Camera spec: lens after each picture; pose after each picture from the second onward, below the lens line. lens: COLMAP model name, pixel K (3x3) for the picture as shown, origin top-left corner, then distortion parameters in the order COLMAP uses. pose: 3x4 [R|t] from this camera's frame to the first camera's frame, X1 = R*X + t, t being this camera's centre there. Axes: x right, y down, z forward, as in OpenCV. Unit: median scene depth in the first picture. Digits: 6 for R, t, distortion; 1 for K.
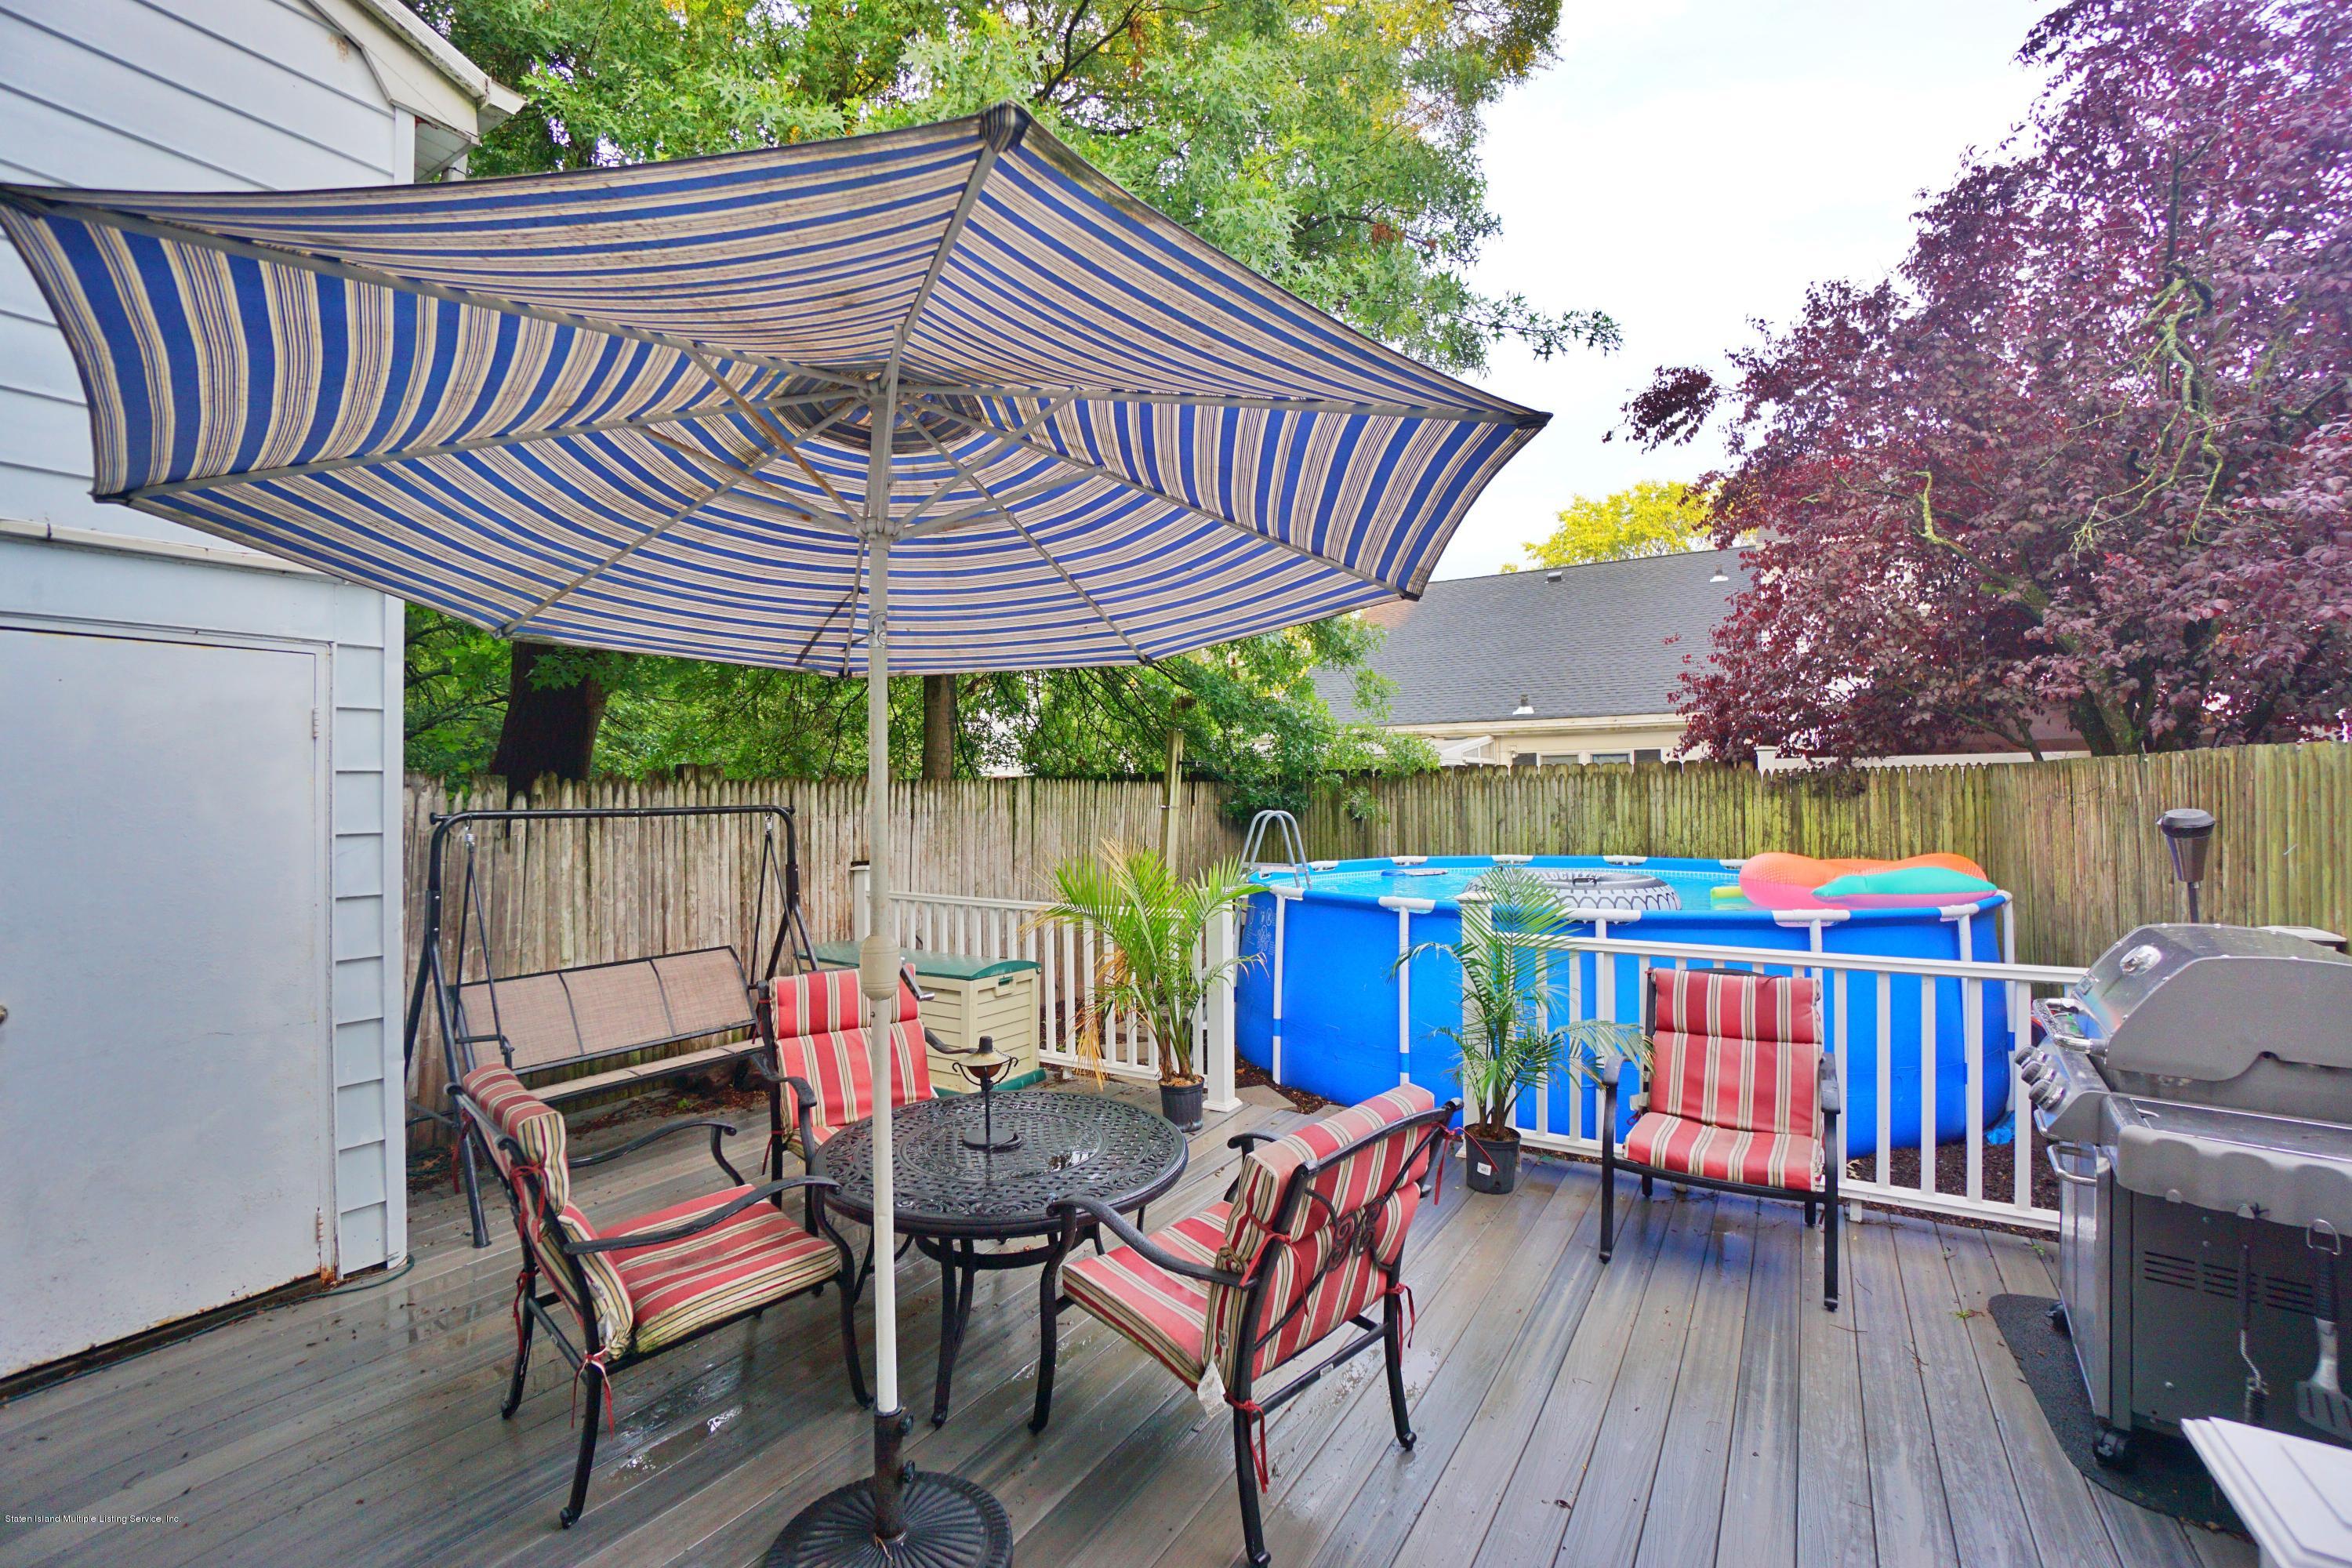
lens RADIAL K [[1036.9, 0, 1163.1], [0, 1036.9, 774.6], [0, 0, 1]] dist [-0.063498, 0.024031]
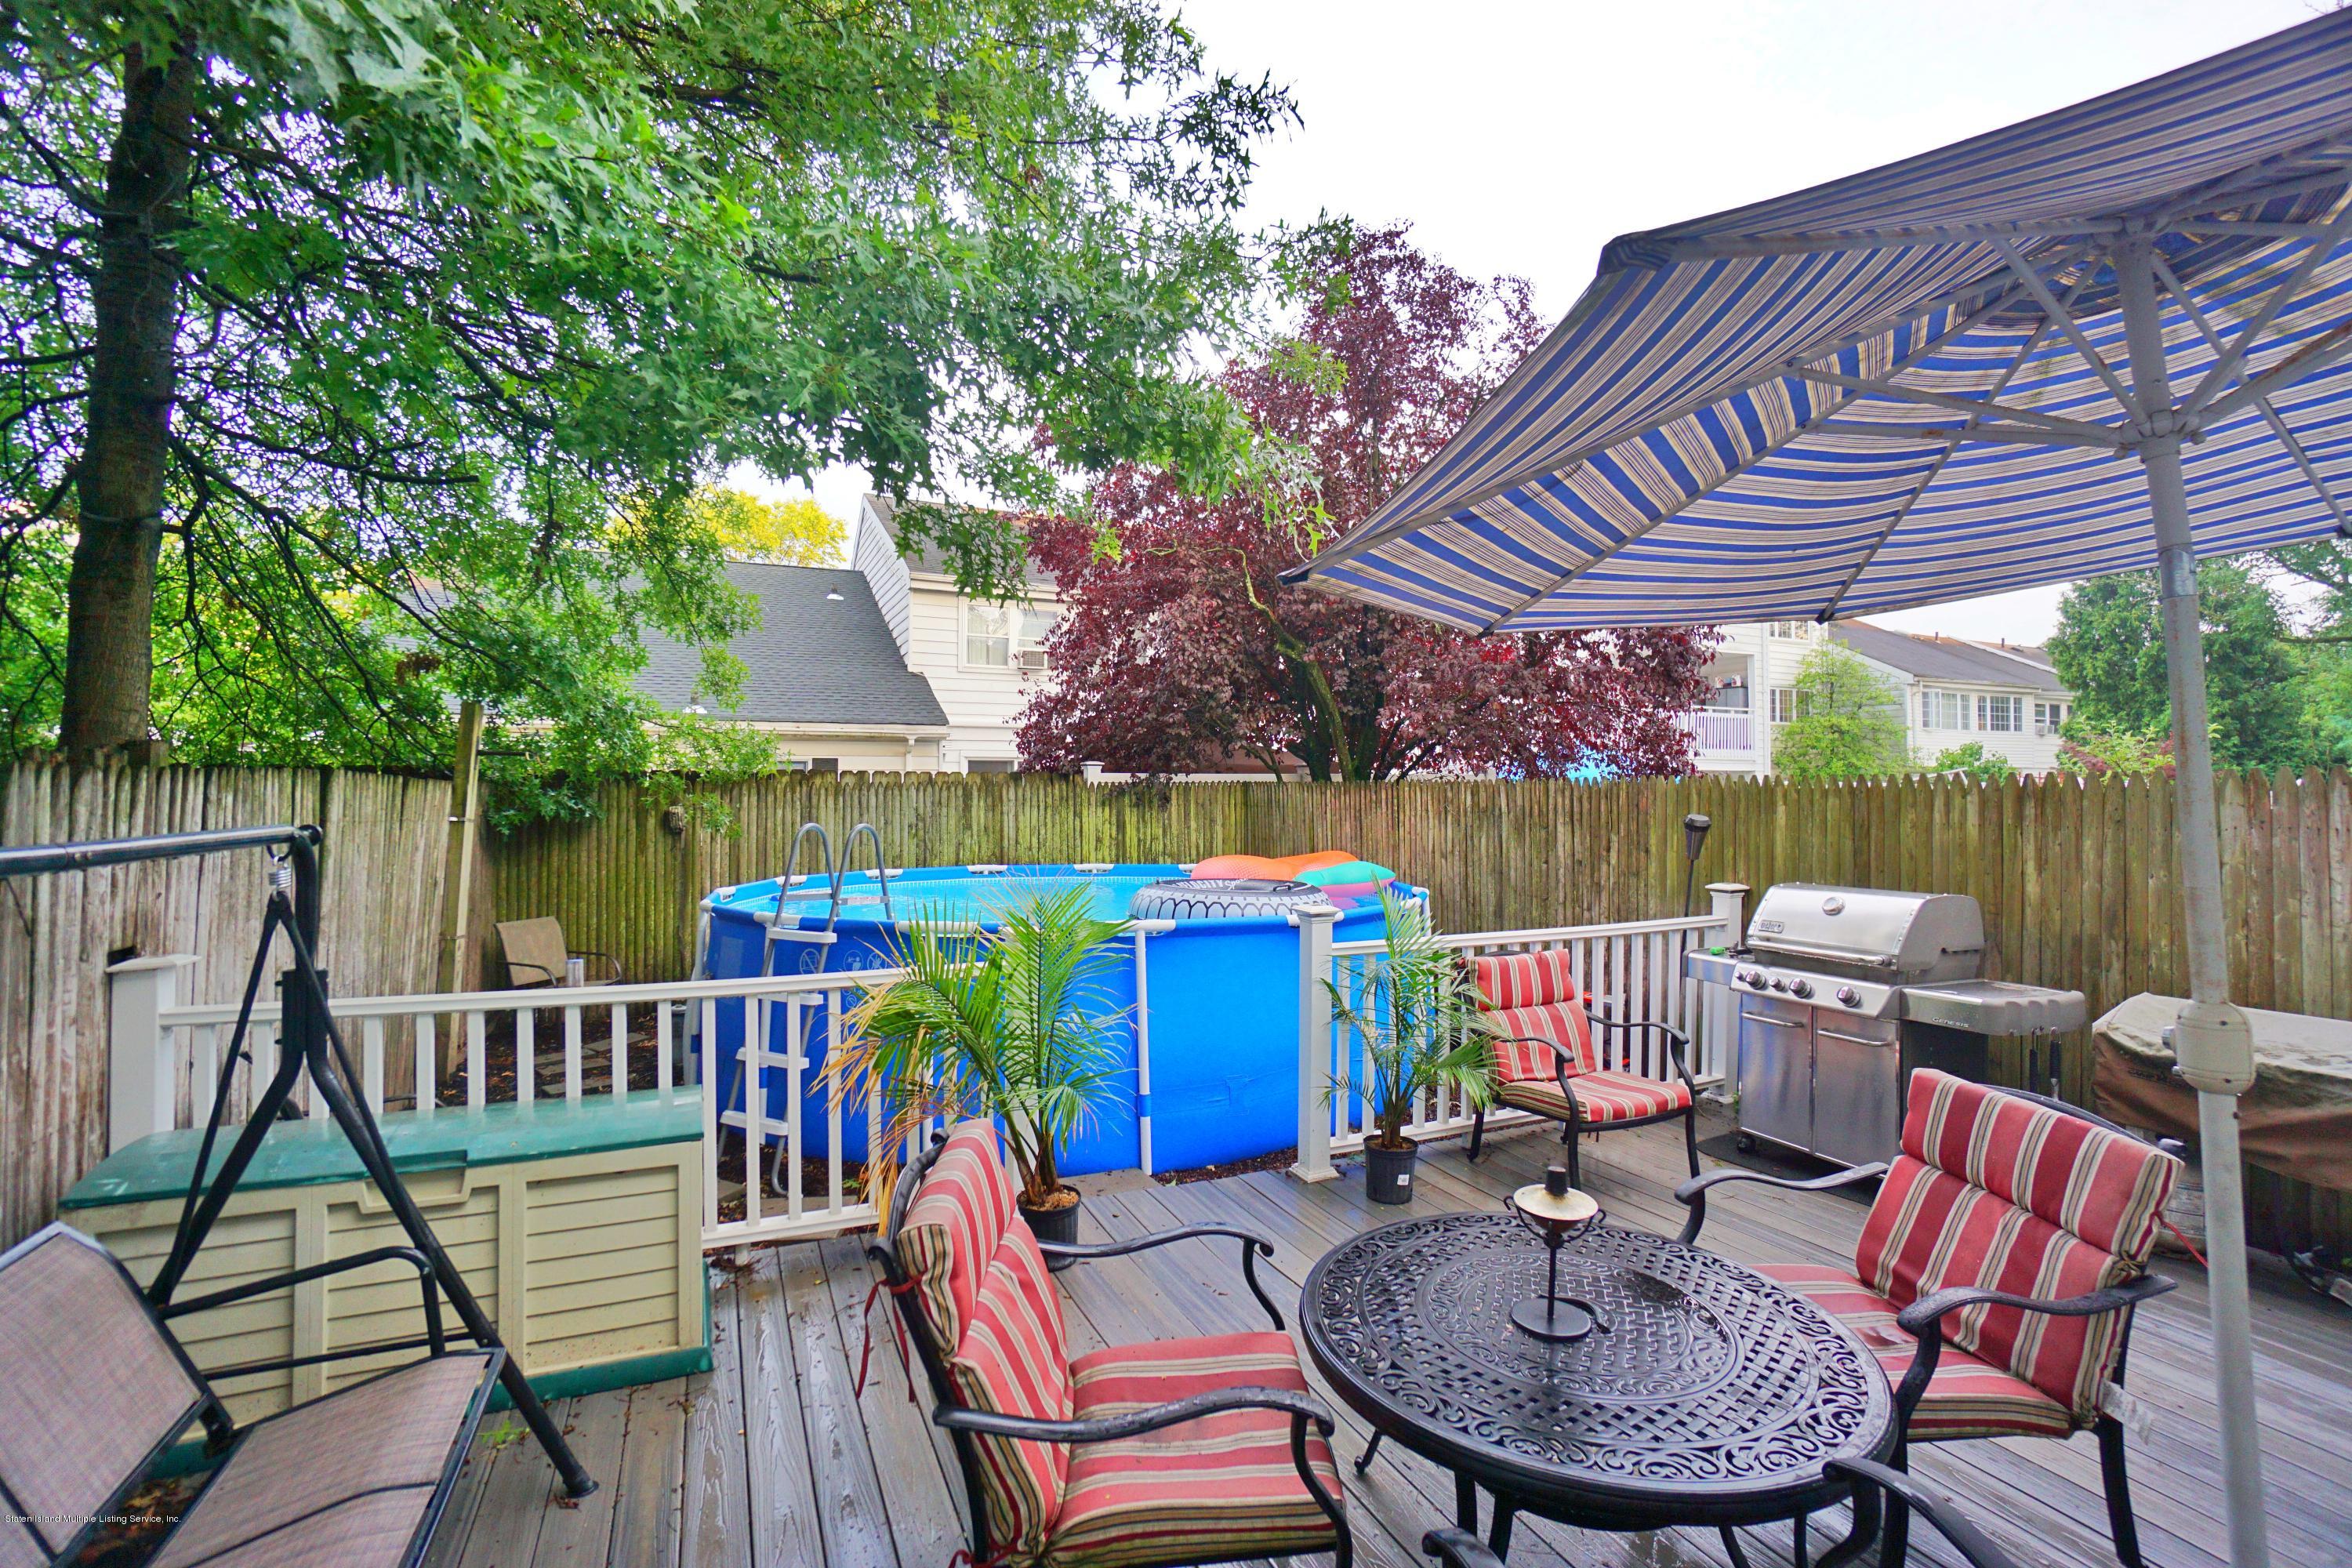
lens RADIAL K [[1036.9, 0, 1163.1], [0, 1036.9, 774.6], [0, 0, 1]] dist [-0.063498, 0.024031]
pose [[0.556386, 0.026160, 0.830512, -0.319498], [-0.018950, 0.999644, -0.018792, 0.006776], [-0.830708, -0.005283, 0.556683, 0.312047]]
